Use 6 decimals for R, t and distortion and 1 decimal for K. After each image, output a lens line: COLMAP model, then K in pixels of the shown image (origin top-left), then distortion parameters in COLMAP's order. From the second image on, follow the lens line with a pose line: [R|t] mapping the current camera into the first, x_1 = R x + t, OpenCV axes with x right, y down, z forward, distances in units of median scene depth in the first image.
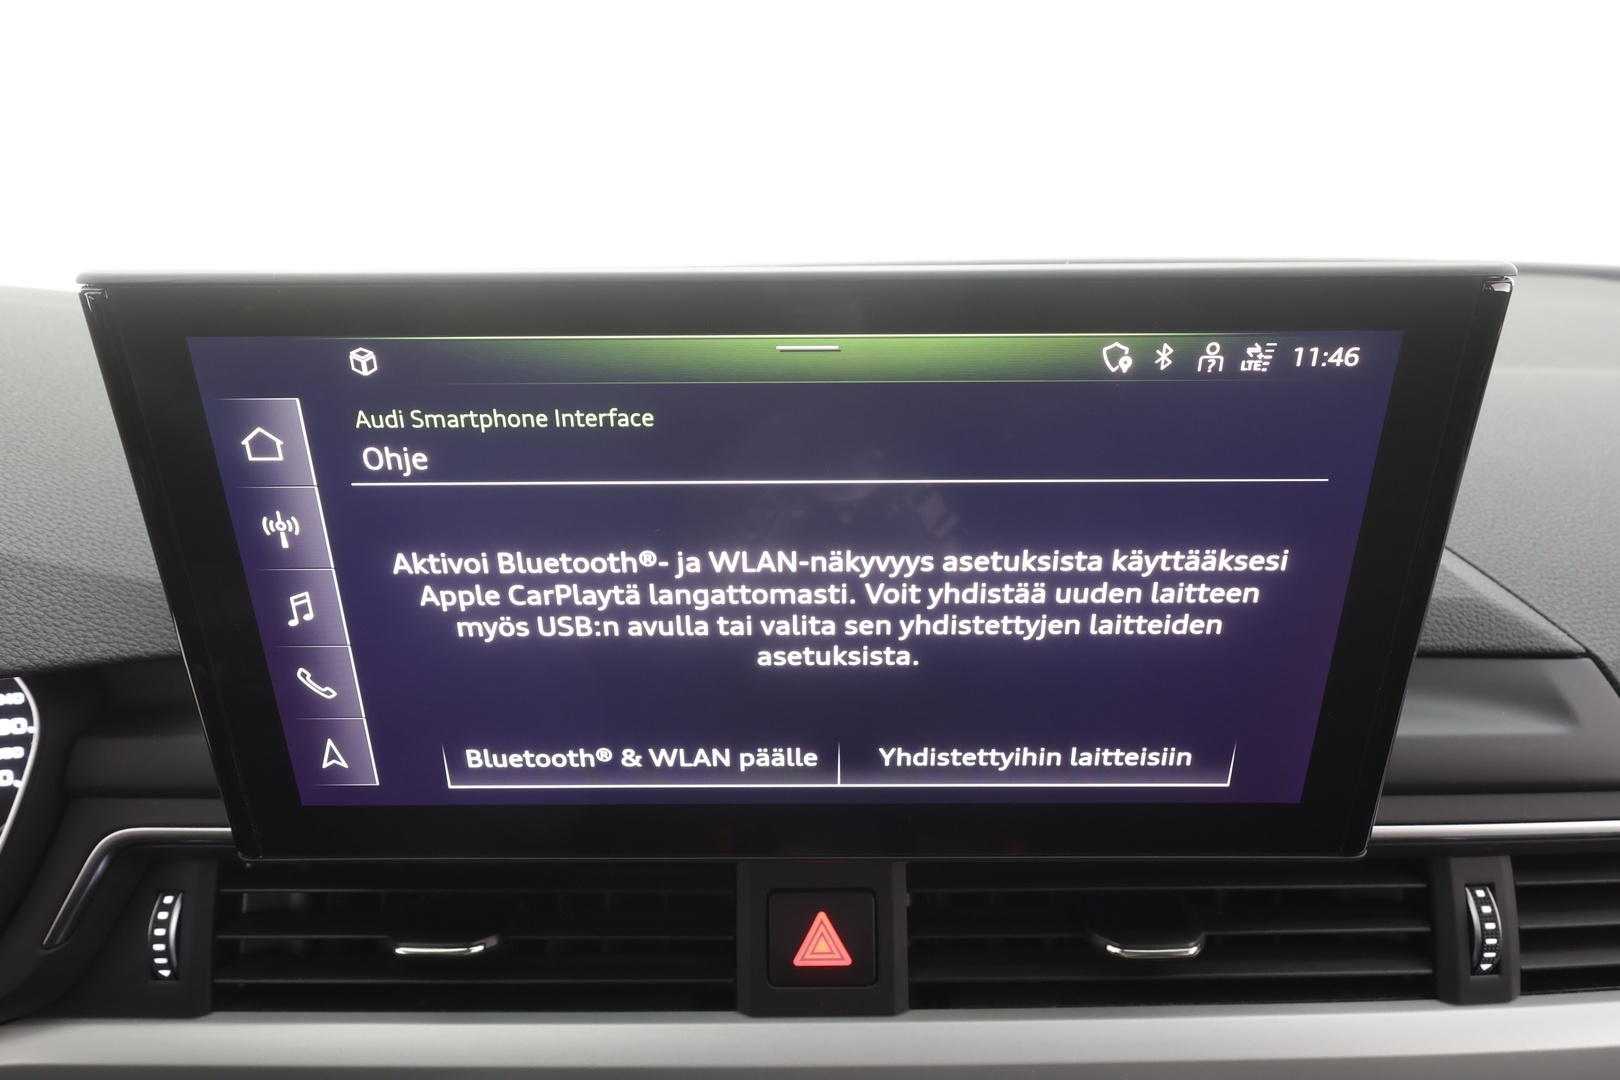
lens RADIAL K [[971.3, 0, 817.7], [0, 971.3, 546.0], [0, 0, 1]] dist [-0.000183, 0.002027]
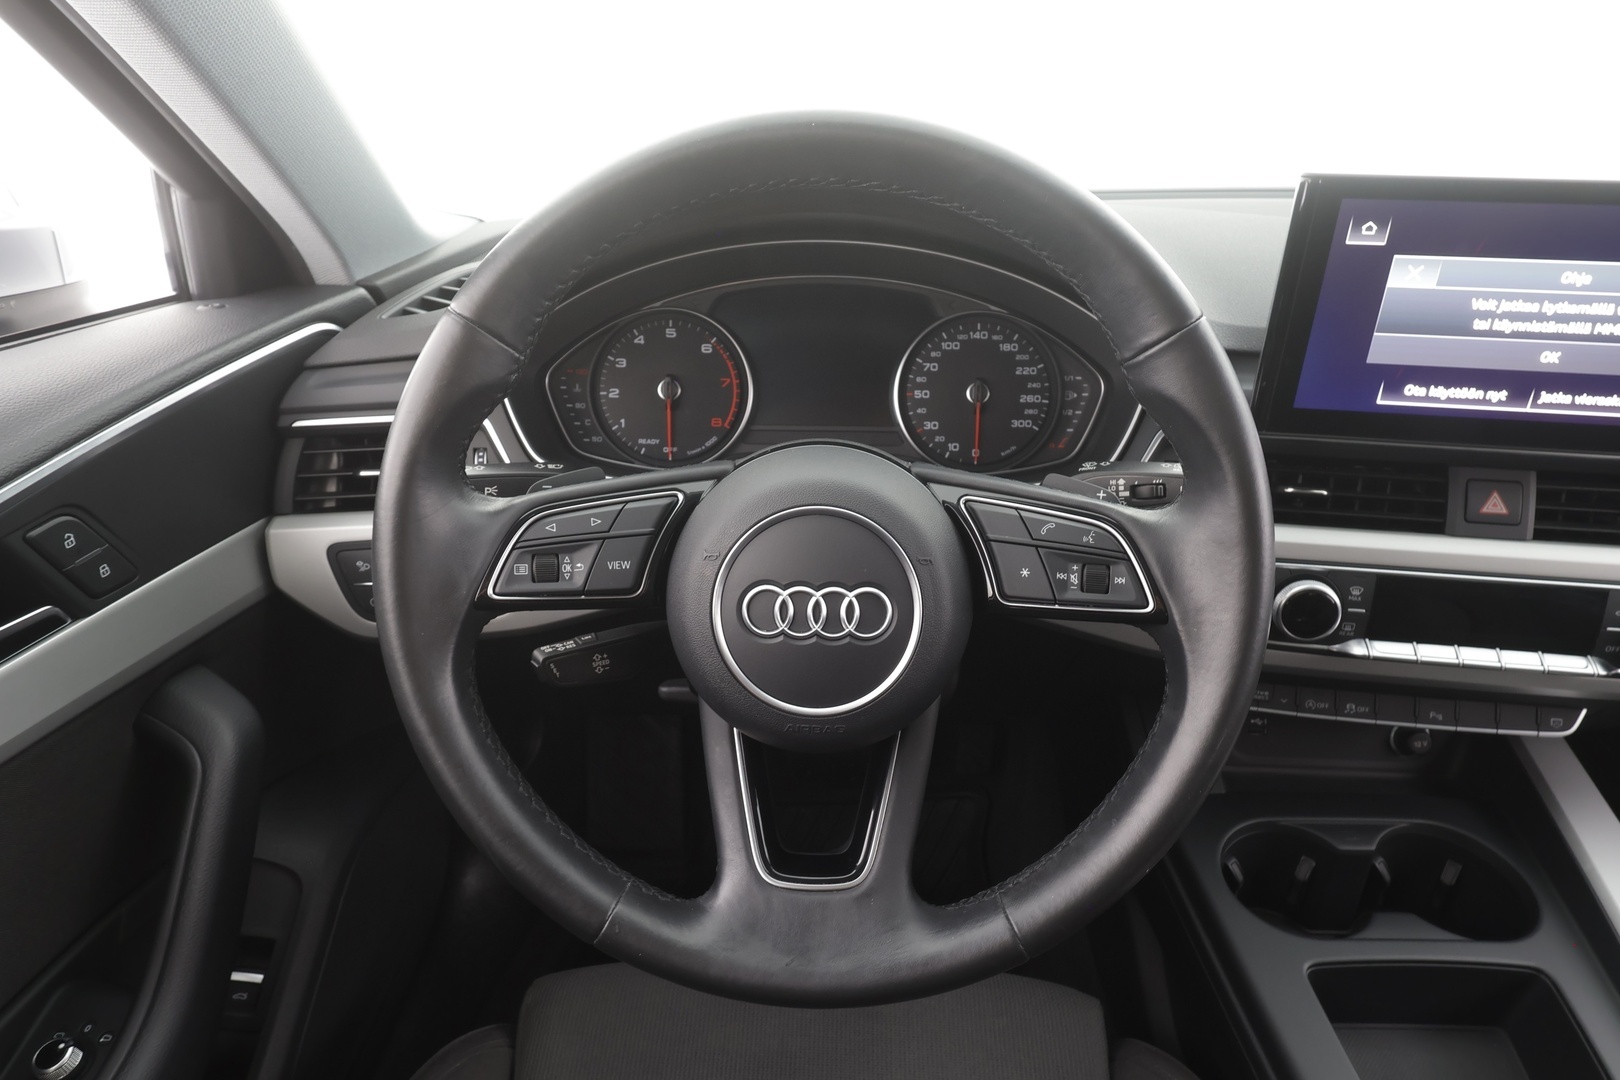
lens RADIAL K [[971.3, 0, 808.4], [0, 971.3, 534.9], [0, 0, 1]] dist [-0.000183, 0.002027]
pose [[0.987999, 0.080054, -0.132095, -1.197692], [-0.072086, 0.995340, 0.064045, 0.445549], [0.136607, -0.053754, 0.989166, -1.328456]]
